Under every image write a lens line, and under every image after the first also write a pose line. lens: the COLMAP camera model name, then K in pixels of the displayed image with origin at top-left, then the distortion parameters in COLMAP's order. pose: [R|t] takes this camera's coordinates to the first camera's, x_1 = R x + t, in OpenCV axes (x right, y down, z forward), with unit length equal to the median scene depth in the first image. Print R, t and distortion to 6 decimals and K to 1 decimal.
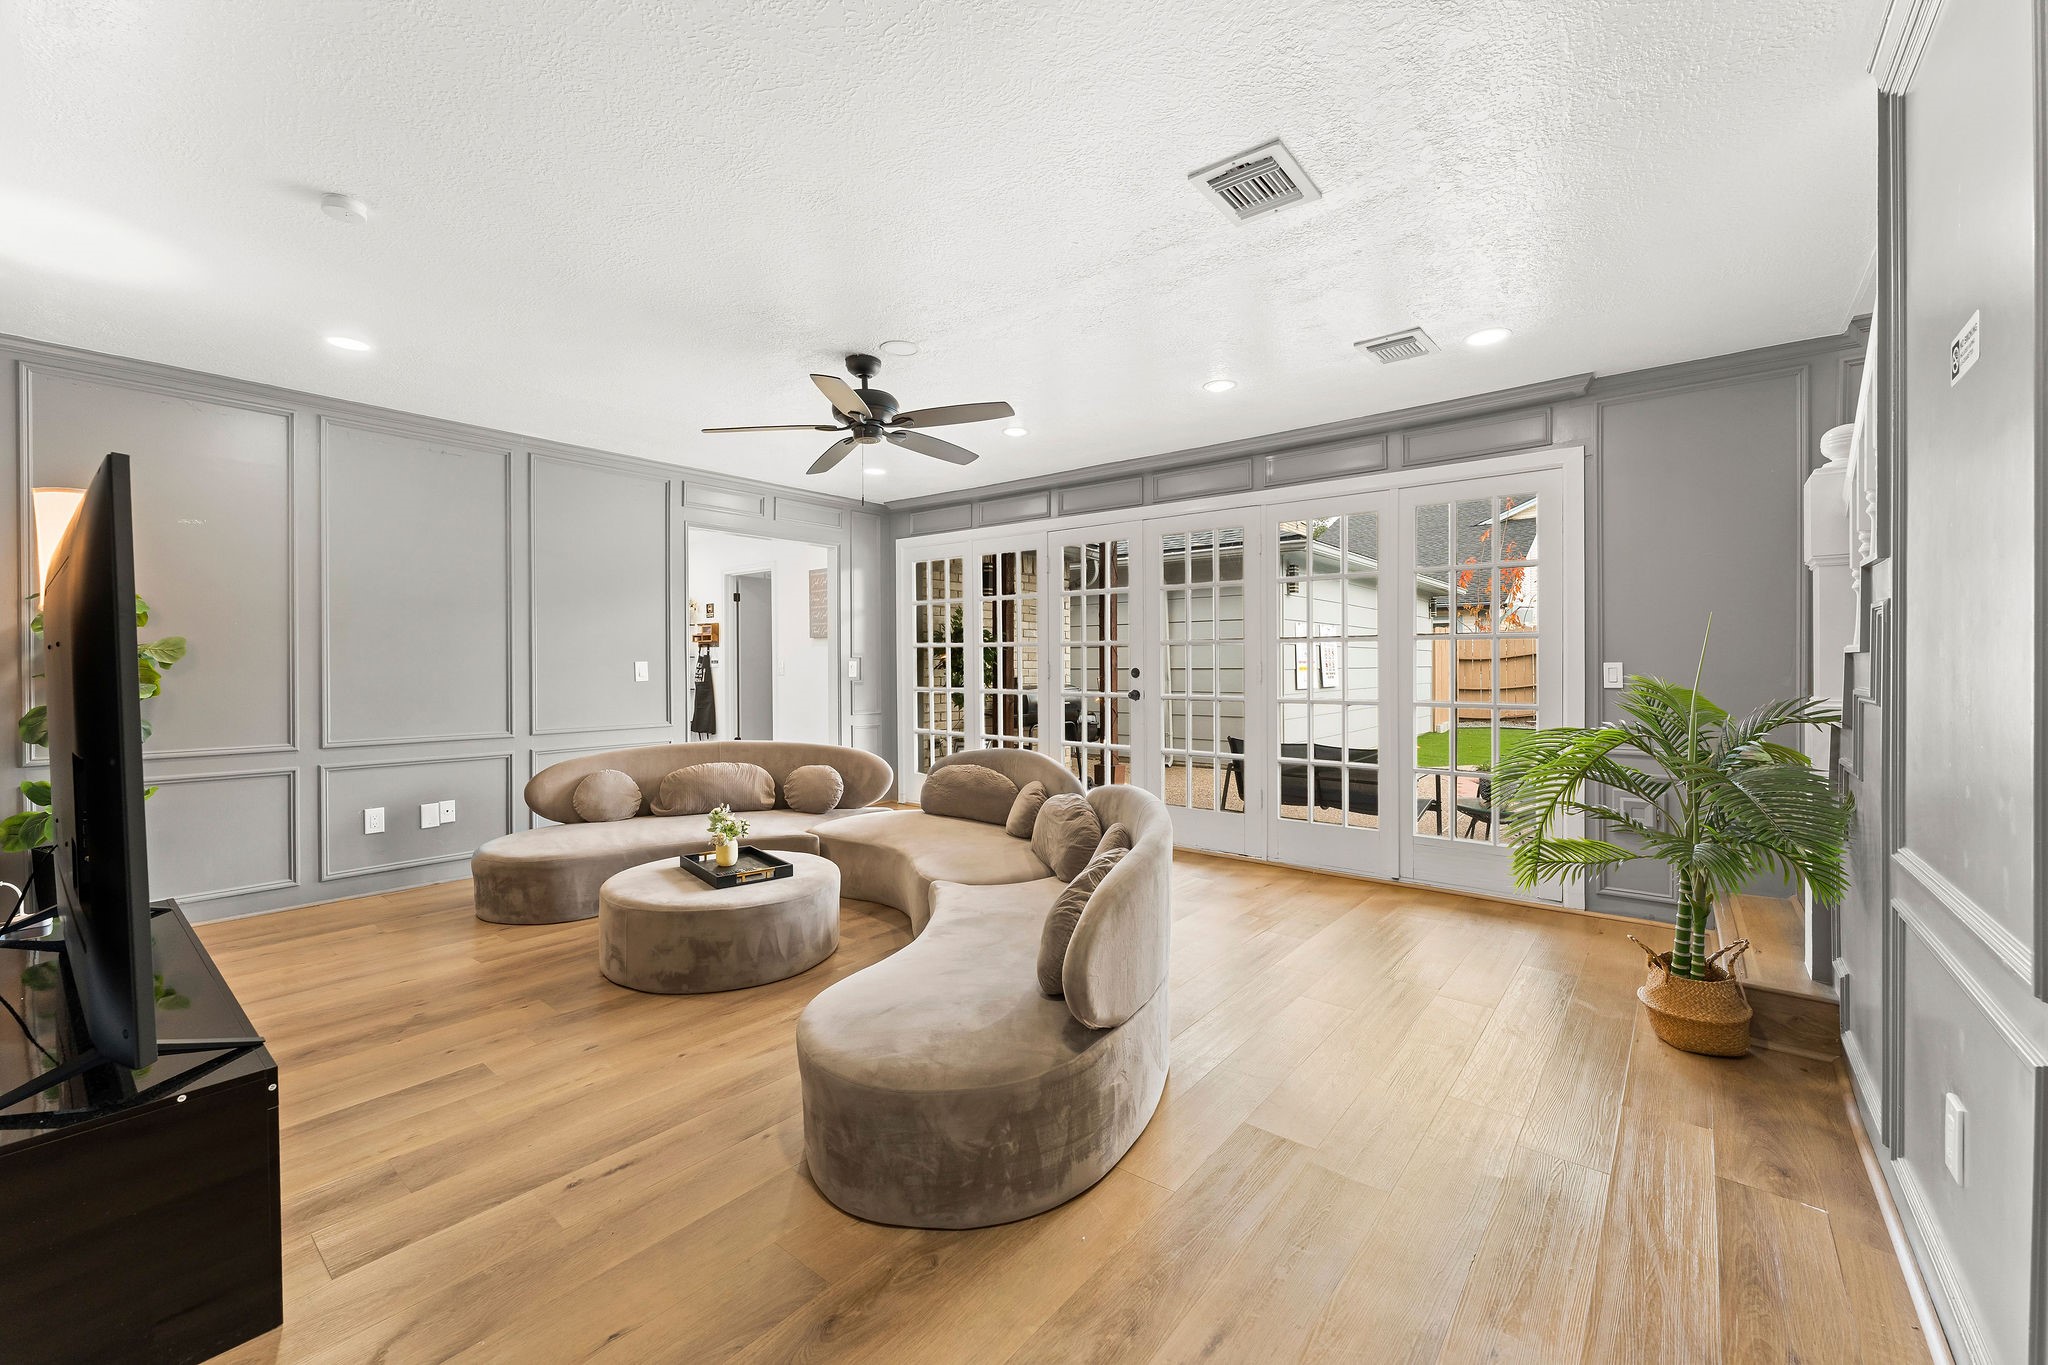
lens RADIAL K [[821.7, 0, 1021.5], [0, 821.7, 668.1], [0, 0, 1]] dist [-0.000242, -0.000166]
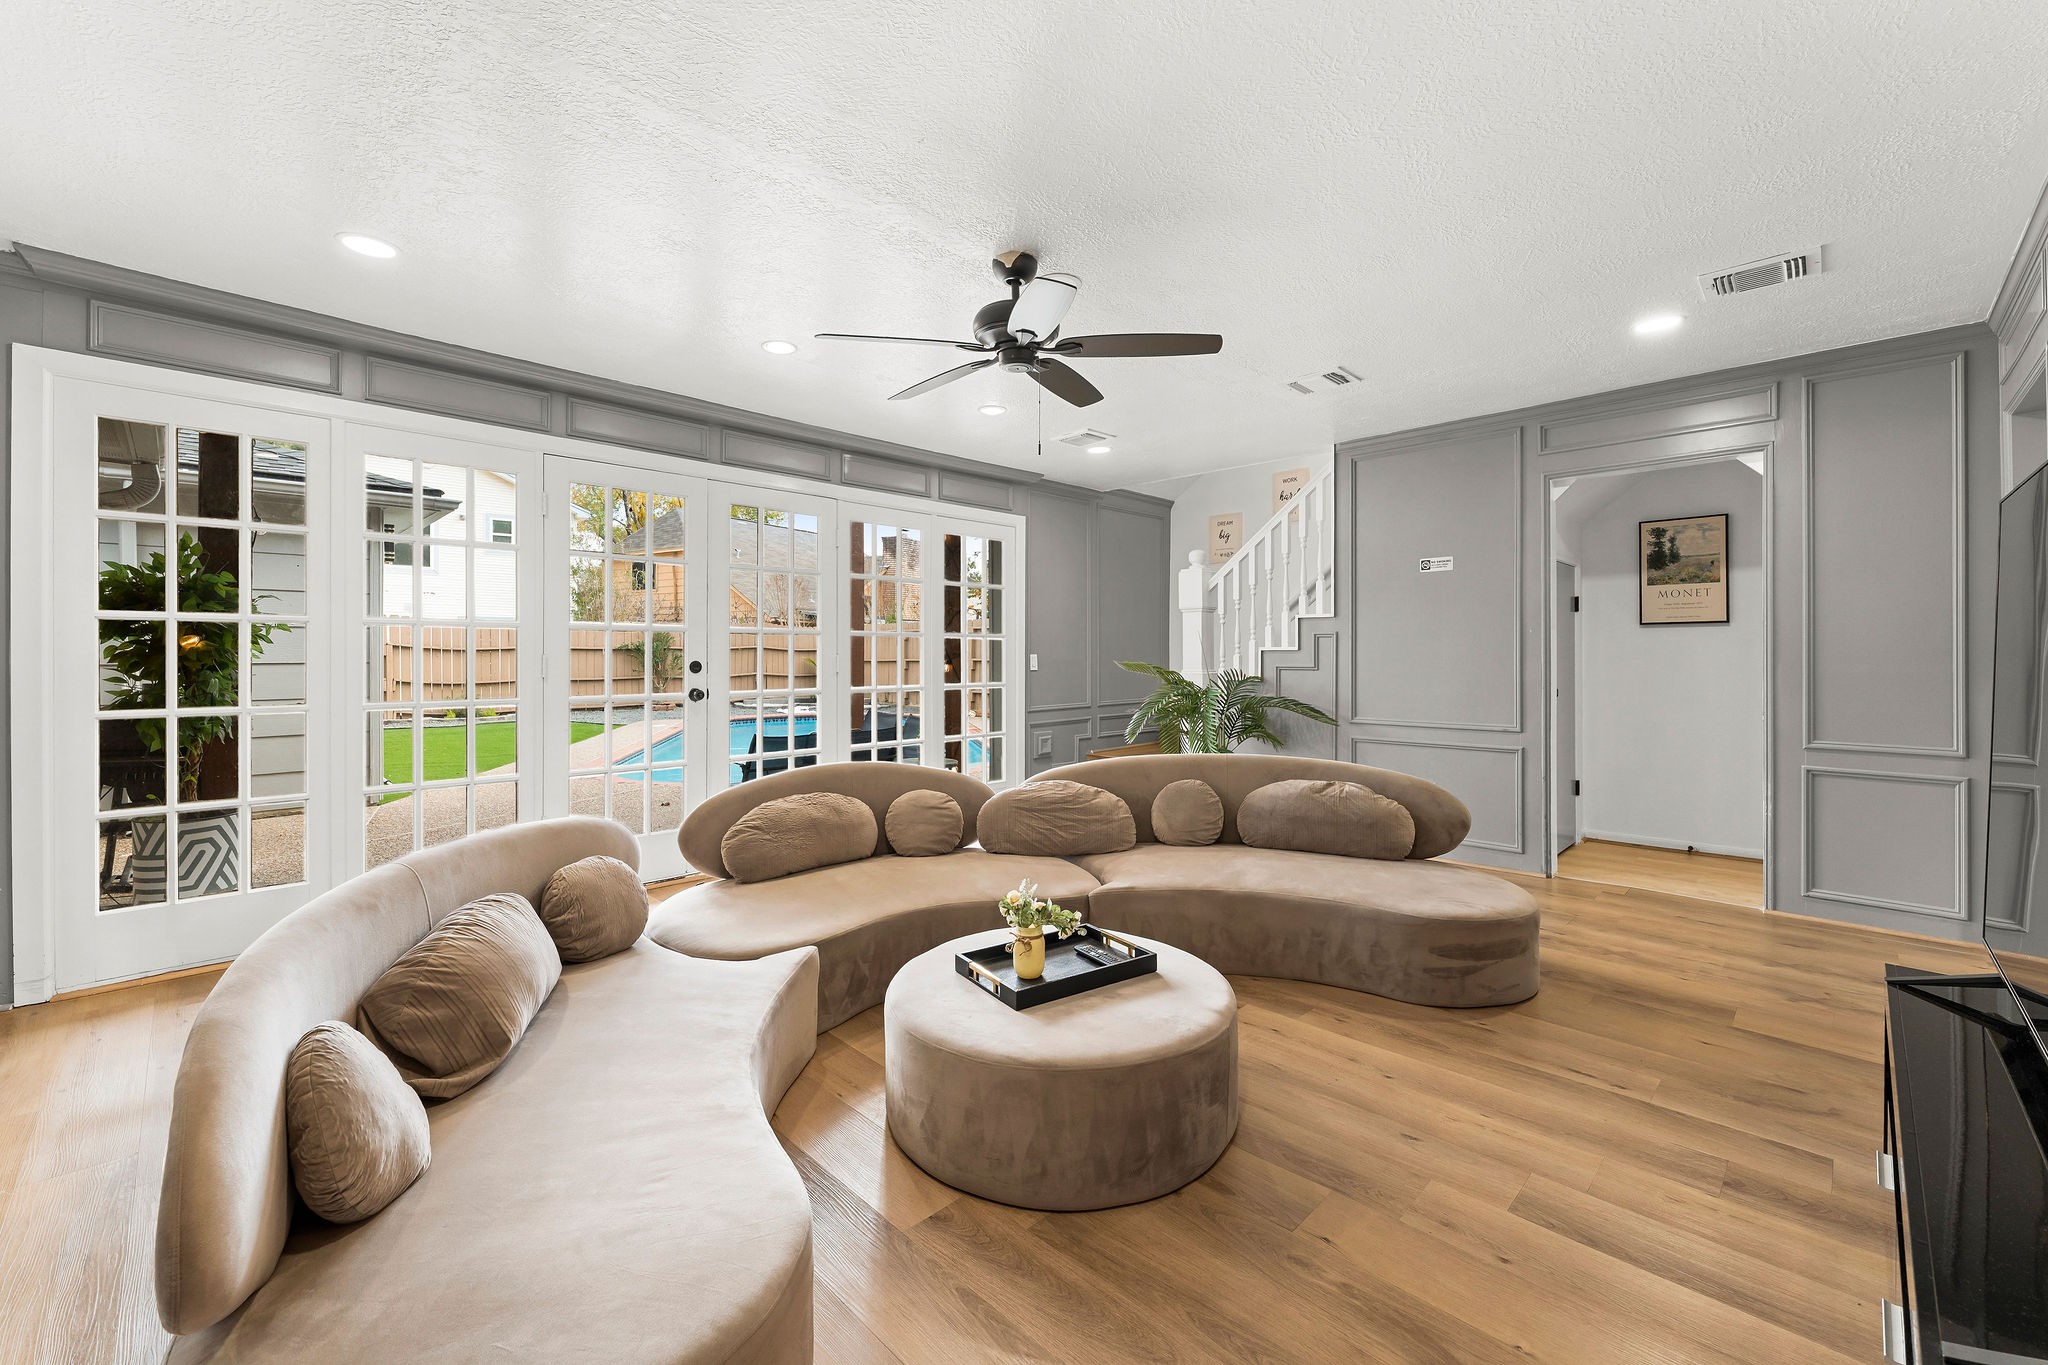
lens RADIAL K [[829.5, 0, 1031.7], [0, 829.5, 653.0], [0, 0, 1]] dist [0.009074, -0.000163]
pose [[0.089889, 0.002818, 0.995948, -0.884249], [0.004811, 0.999983, -0.003263, -0.004825], [-0.995940, 0.005085, 0.089874, 0.836170]]
